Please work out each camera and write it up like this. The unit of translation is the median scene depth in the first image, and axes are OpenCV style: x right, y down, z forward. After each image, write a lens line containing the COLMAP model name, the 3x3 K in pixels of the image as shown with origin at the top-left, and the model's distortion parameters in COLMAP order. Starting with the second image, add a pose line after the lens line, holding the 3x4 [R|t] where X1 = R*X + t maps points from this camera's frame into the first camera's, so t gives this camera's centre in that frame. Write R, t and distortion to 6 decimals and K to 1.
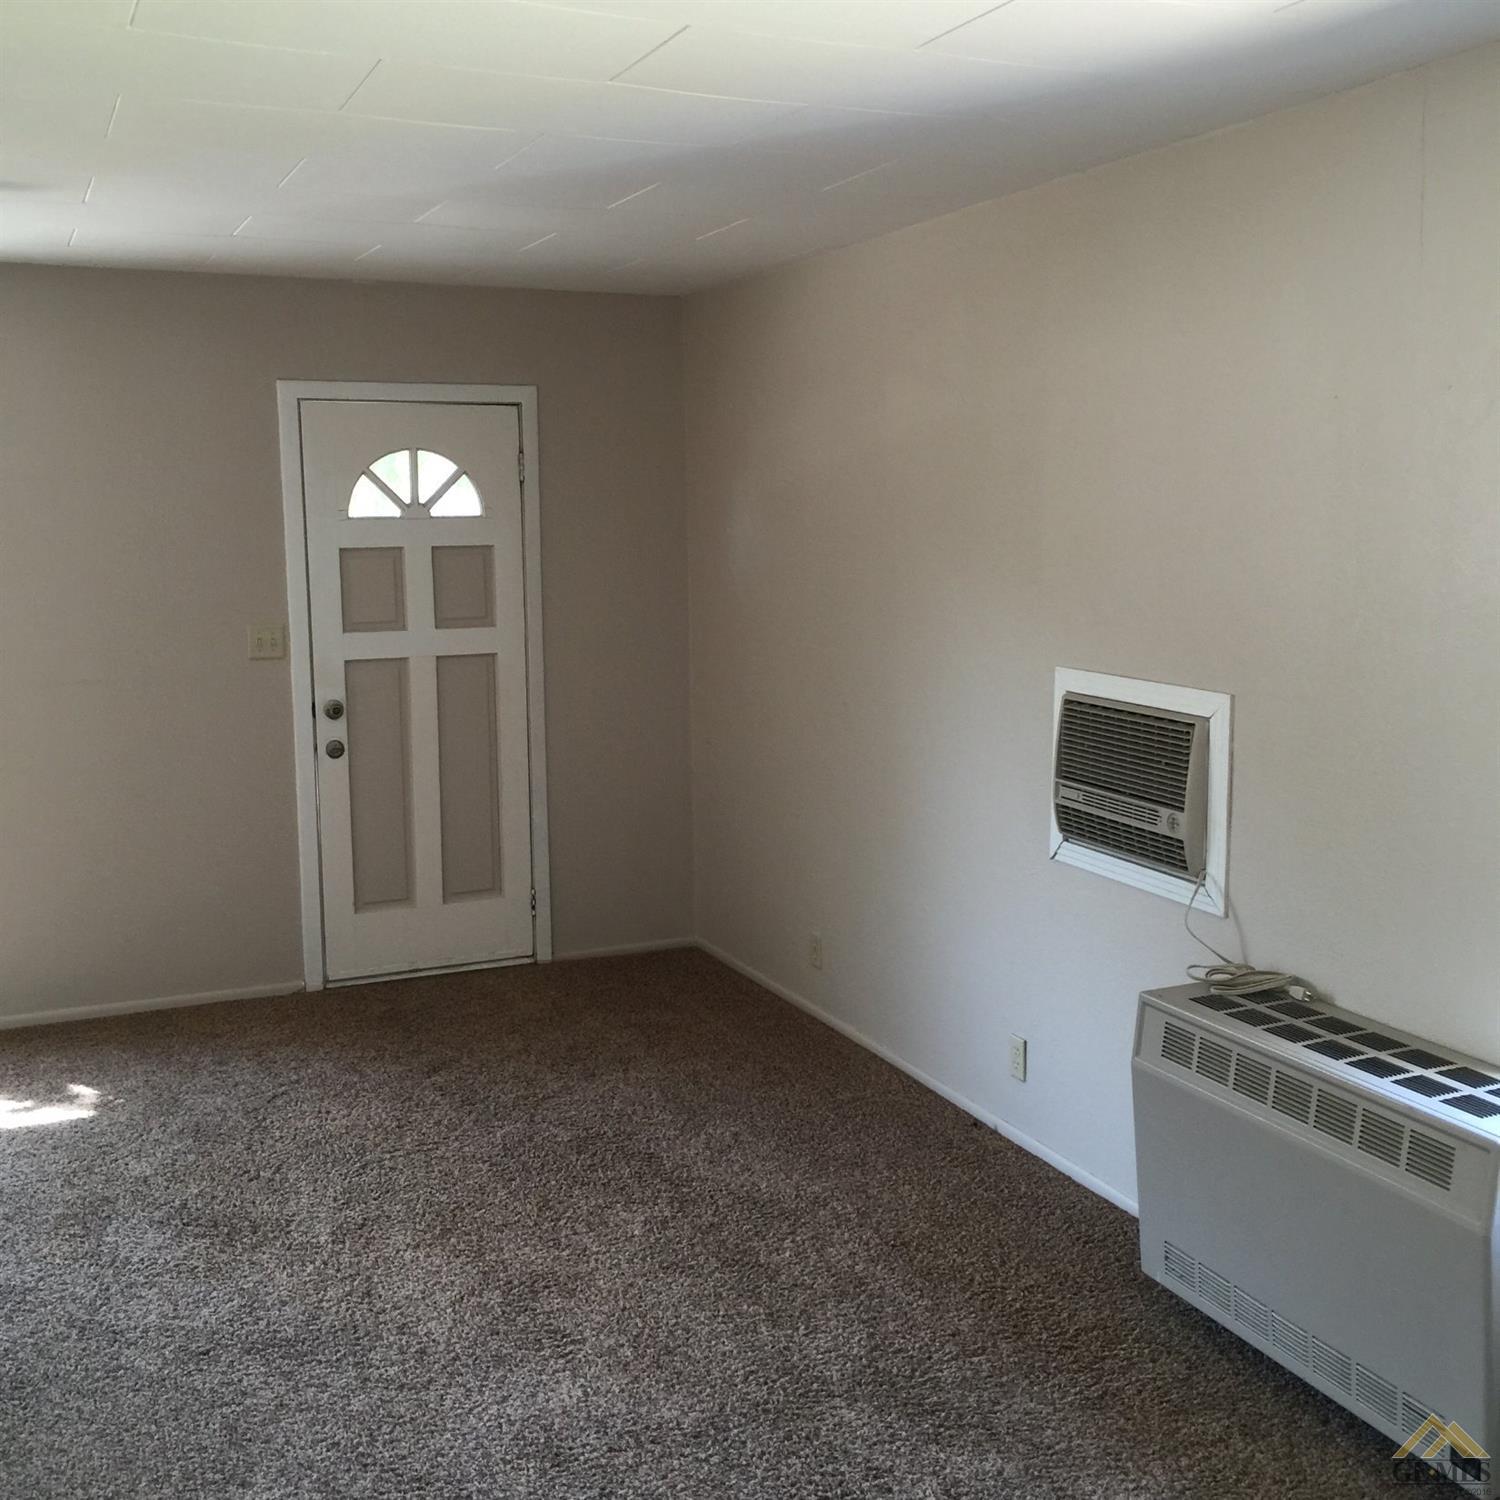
lens RADIAL K [[1725.4, 0, 748.0], [0, 1725.4, 718.7], [0, 0, 1]] dist [0.057773, 0.002033]
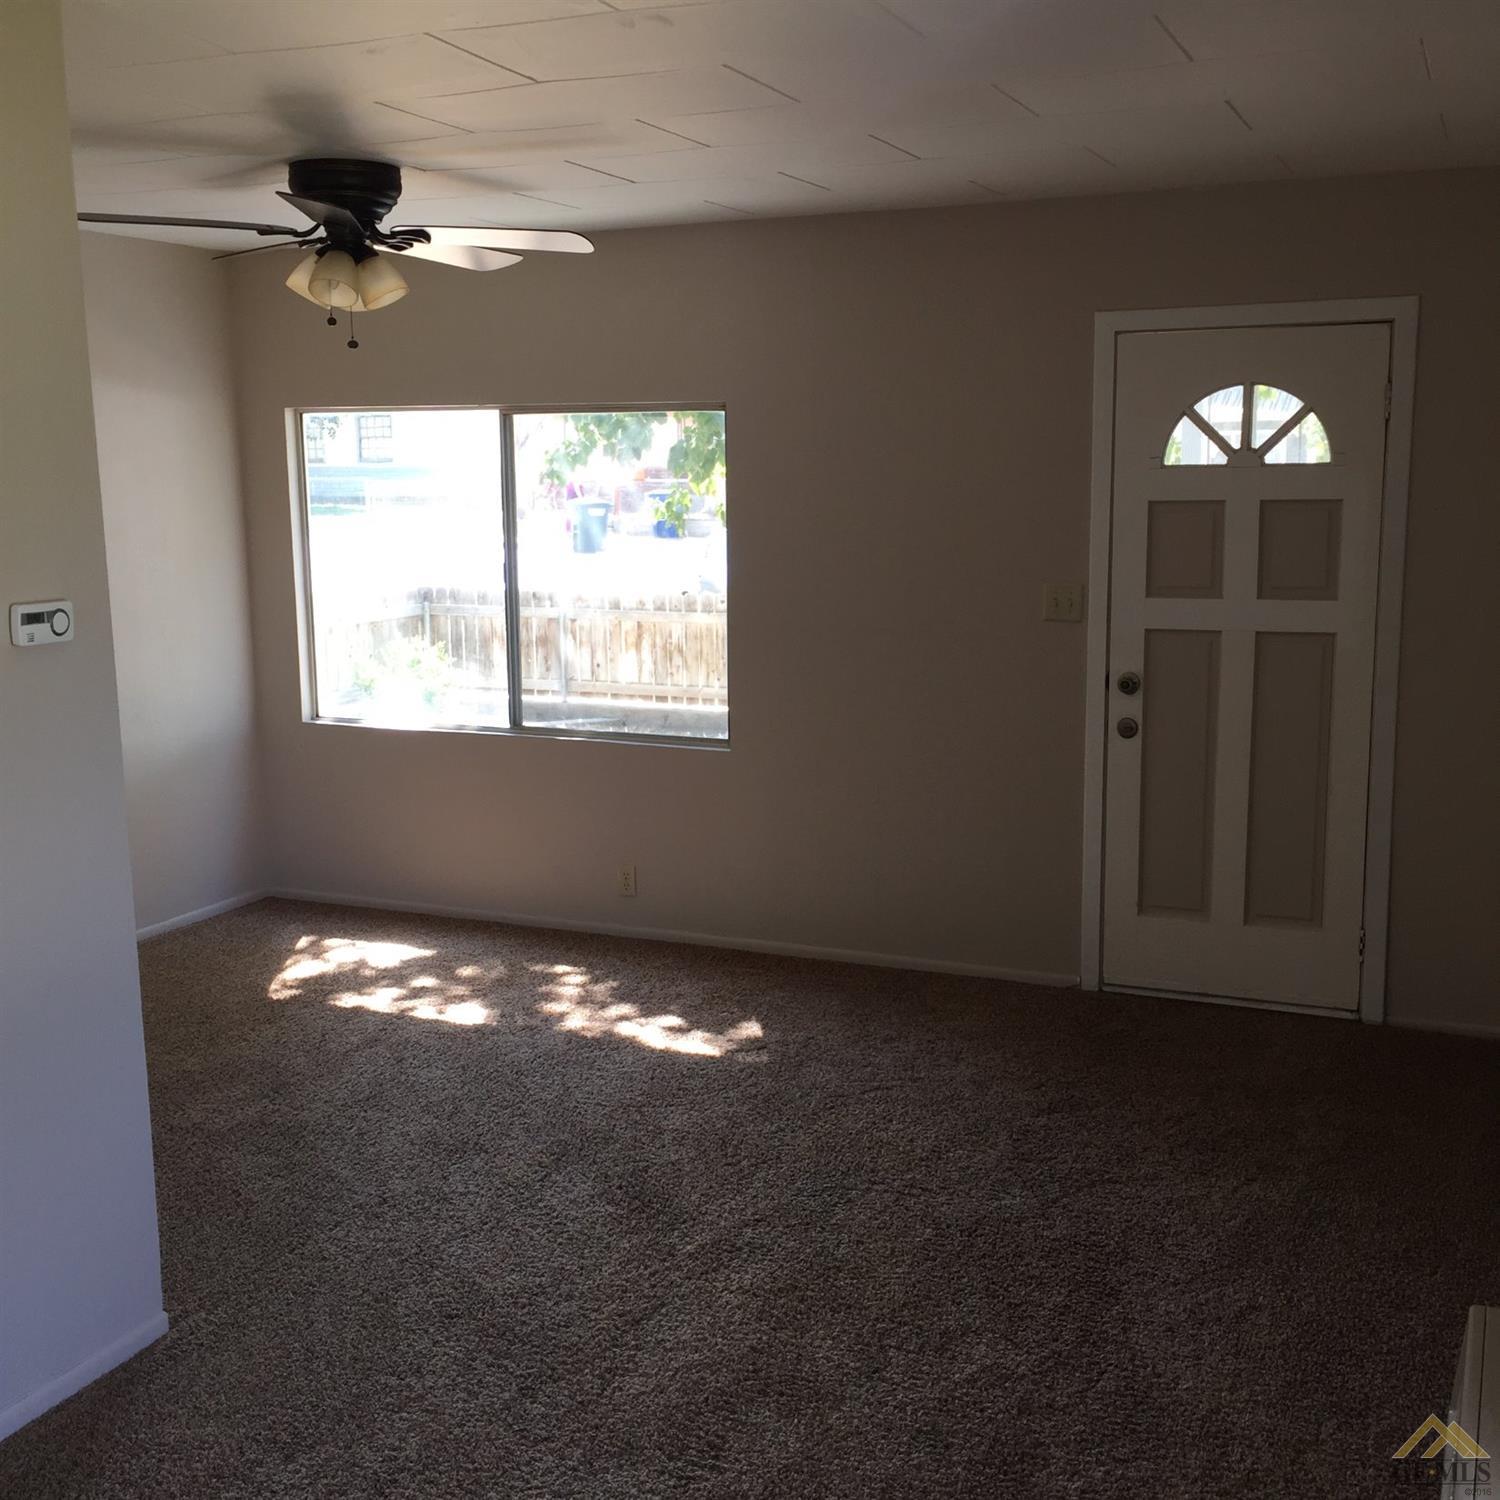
lens RADIAL K [[1725.4, 0, 748.0], [0, 1725.4, 718.7], [0, 0, 1]] dist [0.057773, 0.002033]
pose [[0.680006, 0.111417, -0.724691, 0.269534], [-0.087858, 0.993647, 0.070327, -0.032133], [0.727923, 0.015847, 0.685475, 0.248803]]
